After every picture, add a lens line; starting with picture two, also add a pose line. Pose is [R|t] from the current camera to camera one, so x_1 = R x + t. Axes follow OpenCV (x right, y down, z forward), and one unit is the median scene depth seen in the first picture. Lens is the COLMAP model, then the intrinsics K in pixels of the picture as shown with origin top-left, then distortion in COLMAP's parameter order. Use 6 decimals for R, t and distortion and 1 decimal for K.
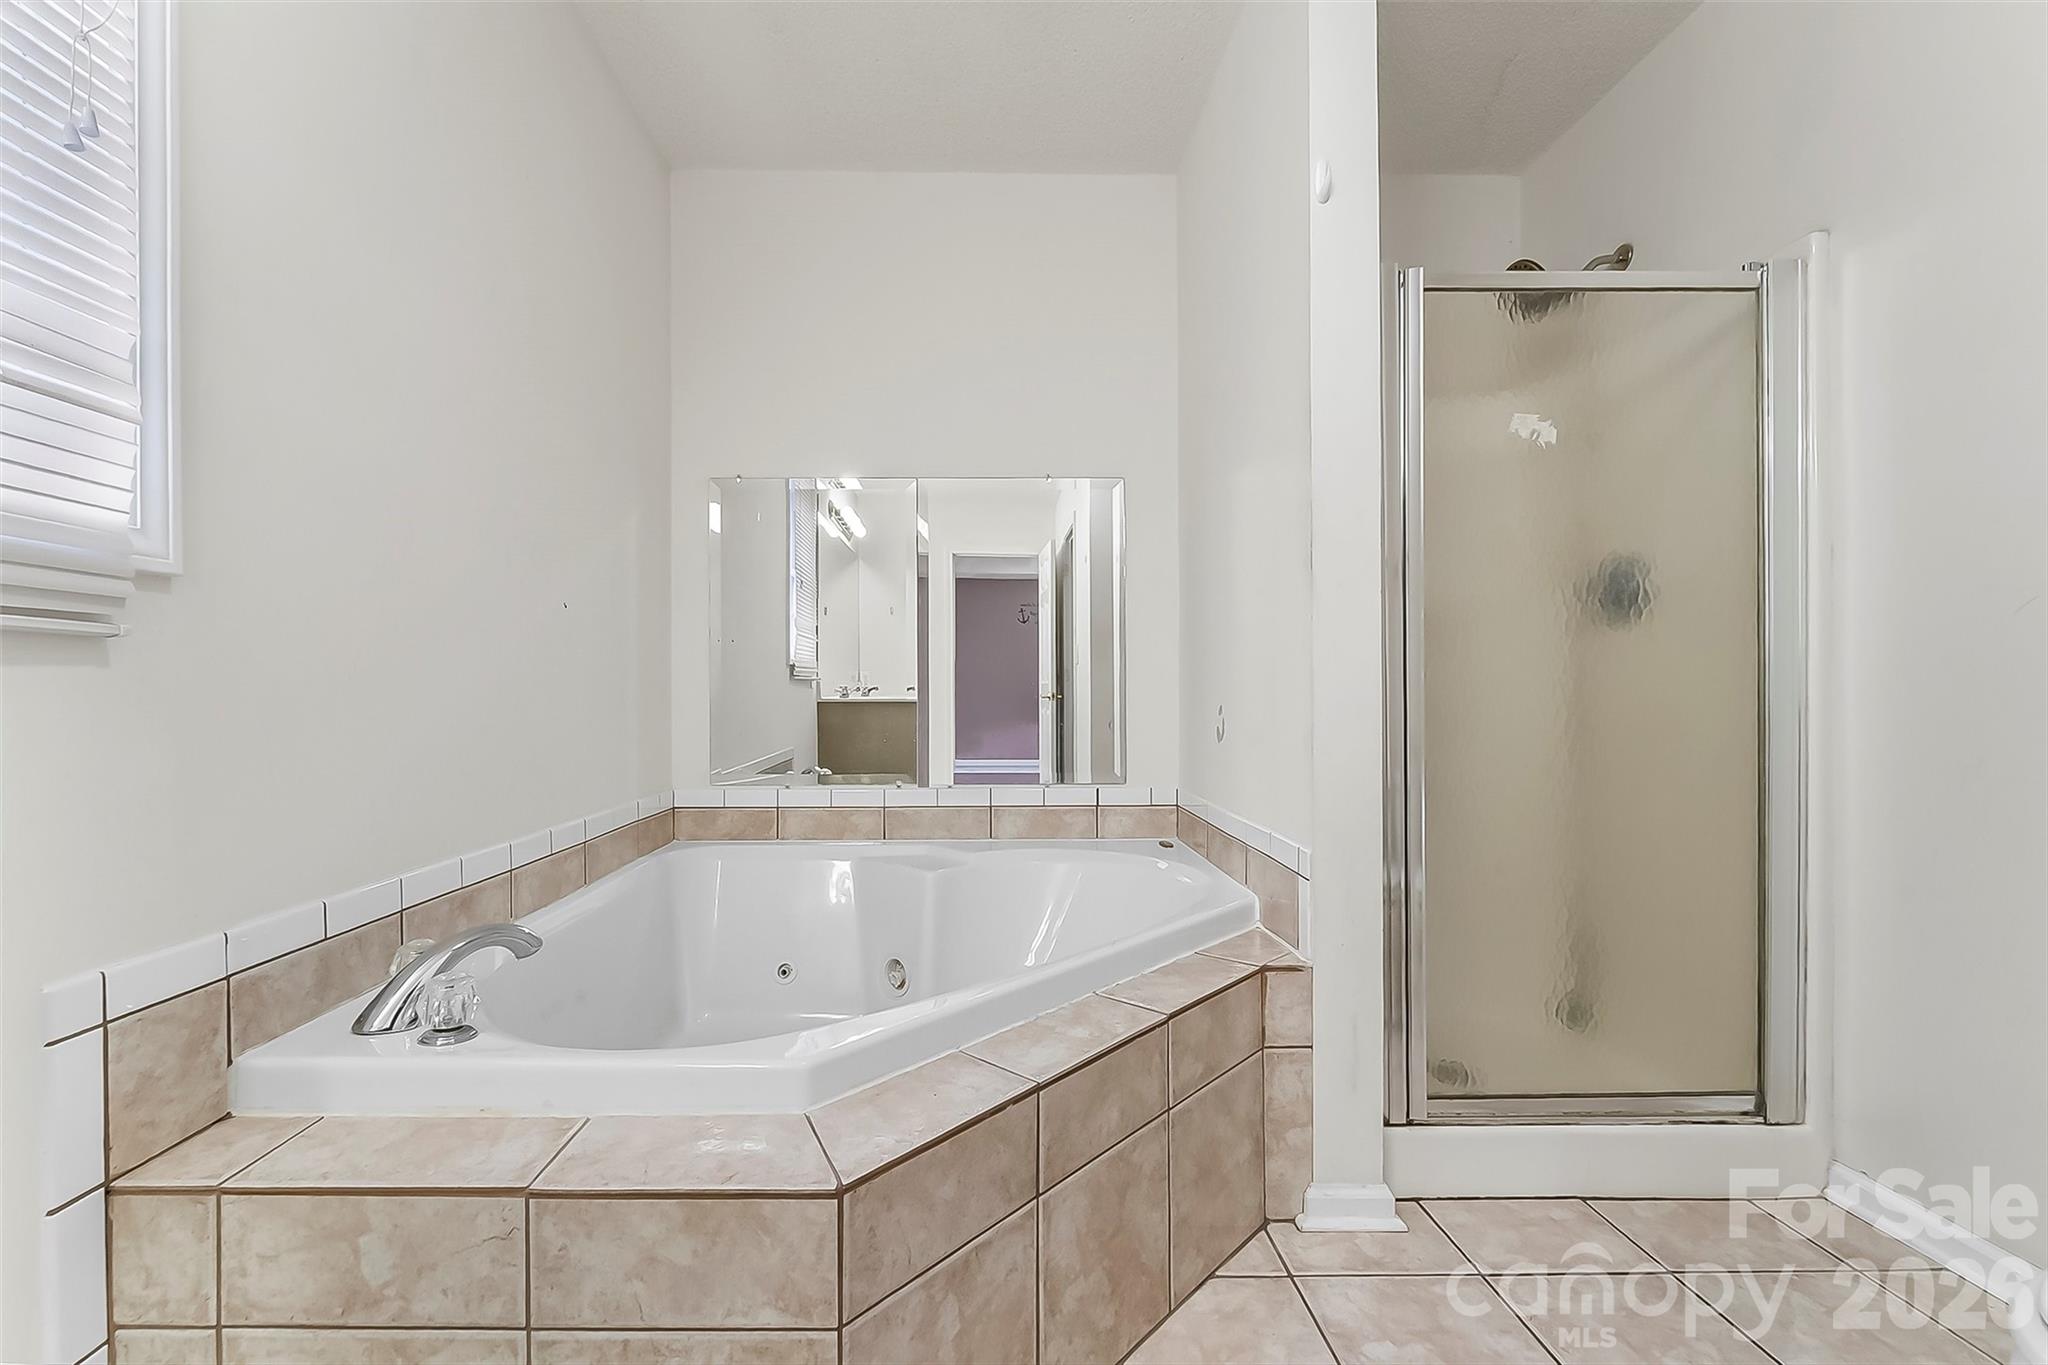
lens RADIAL K [[894.9, 0, 967.9], [0, 894.9, 691.5], [0, 0, 1]] dist [-0.018470, -0.000027]
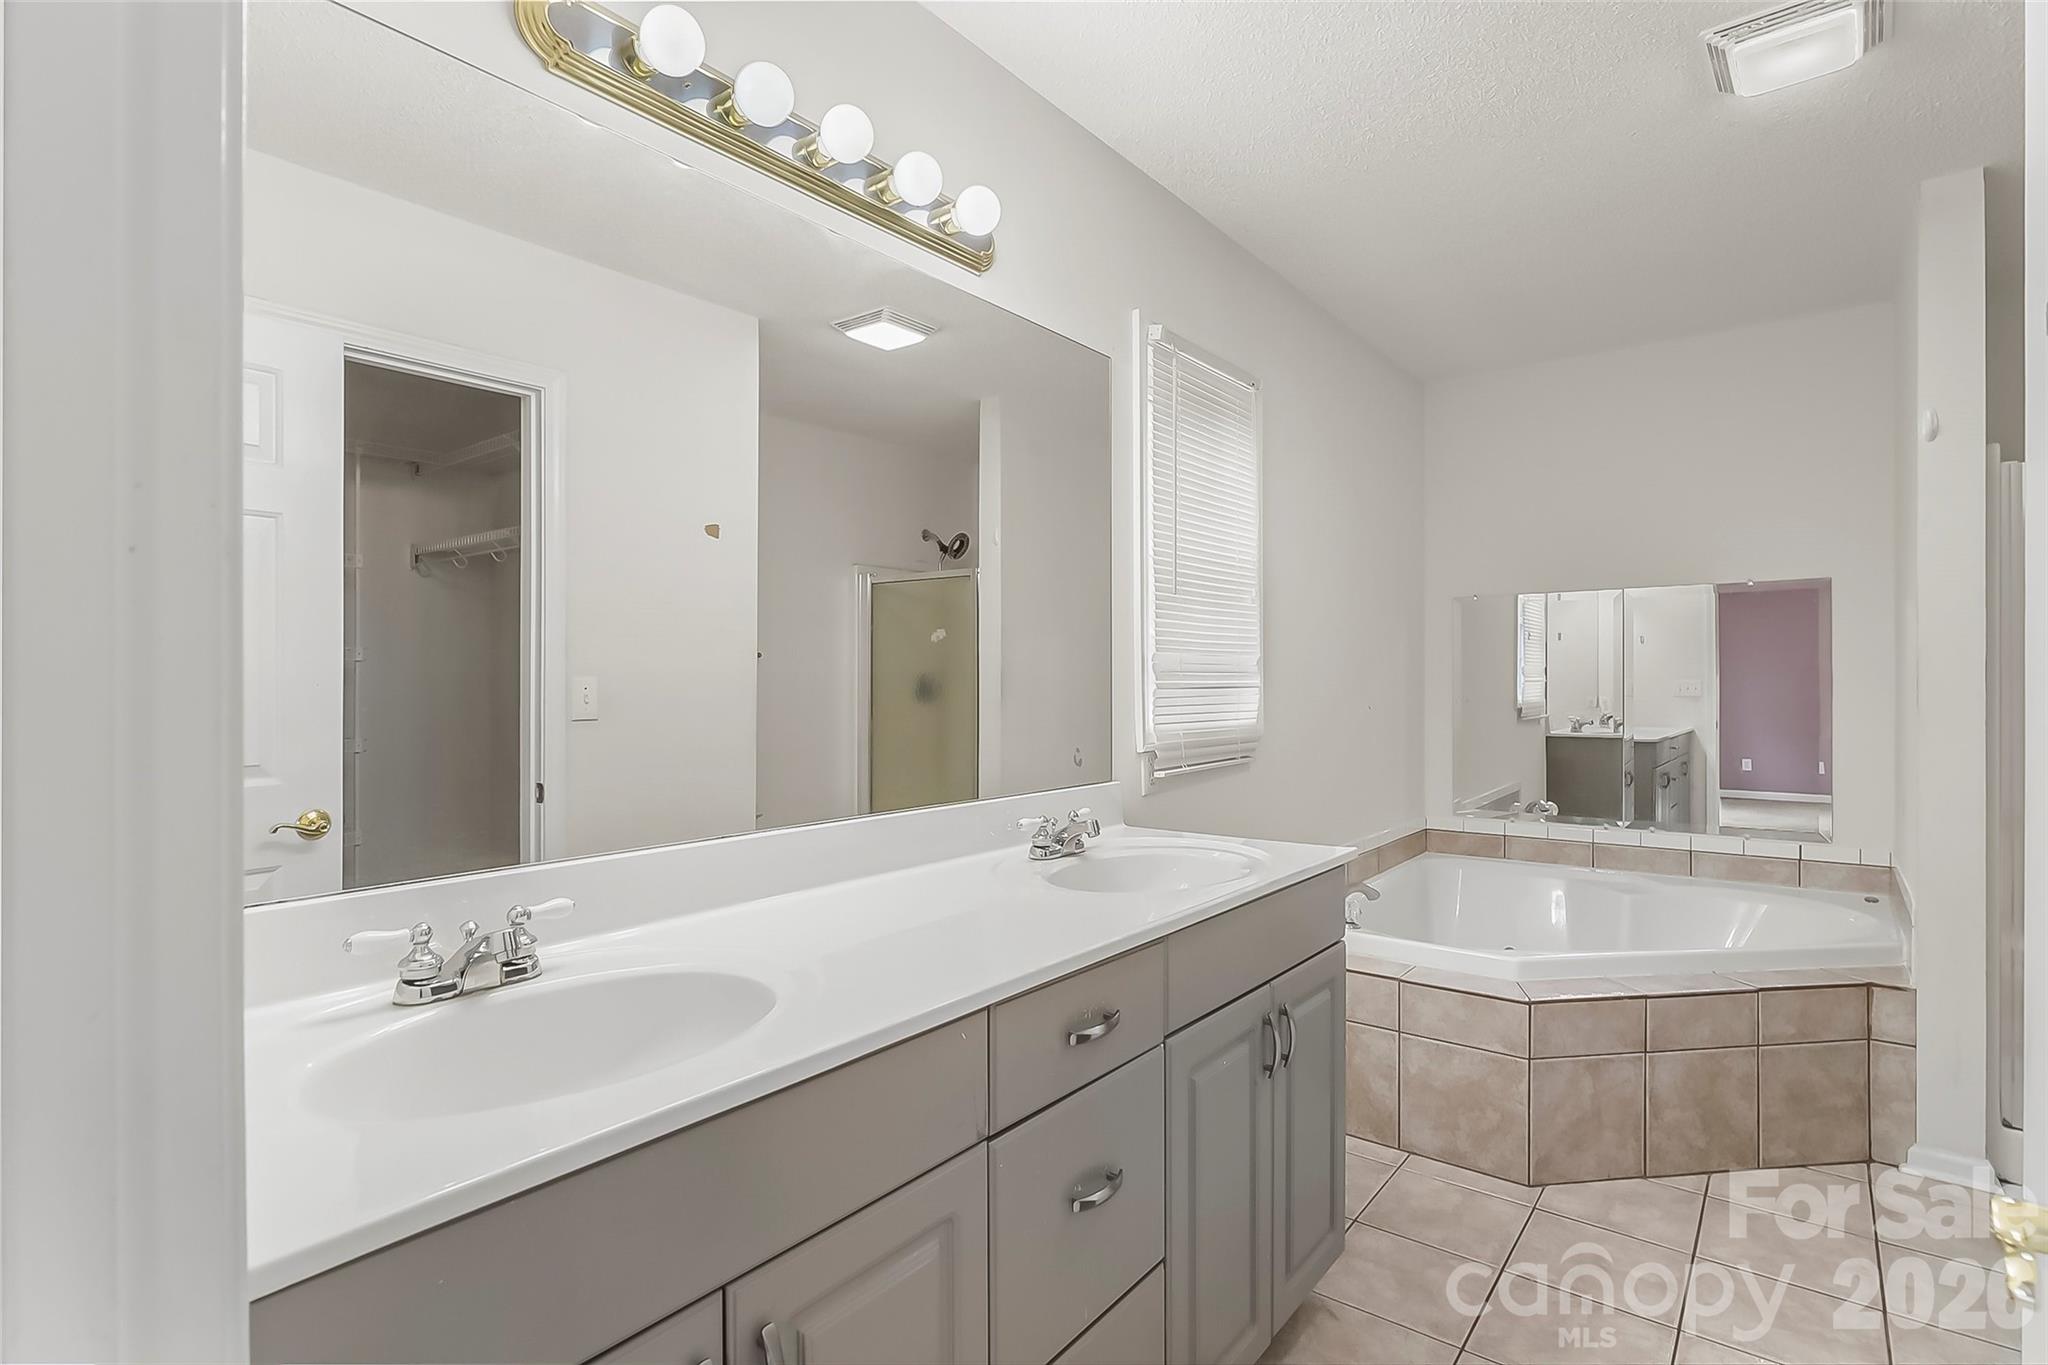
lens RADIAL K [[1008.8, 0, 1024.0], [0, 1008.8, 682.5], [0, 0, 1]] dist [0.001744, 0.000012]
pose [[0.791836, 0.000699, -0.610733, 0.246381], [-0.000599, 1.000000, 0.000368, -0.174213], [0.610733, 0.000075, 0.791836, -1.121652]]
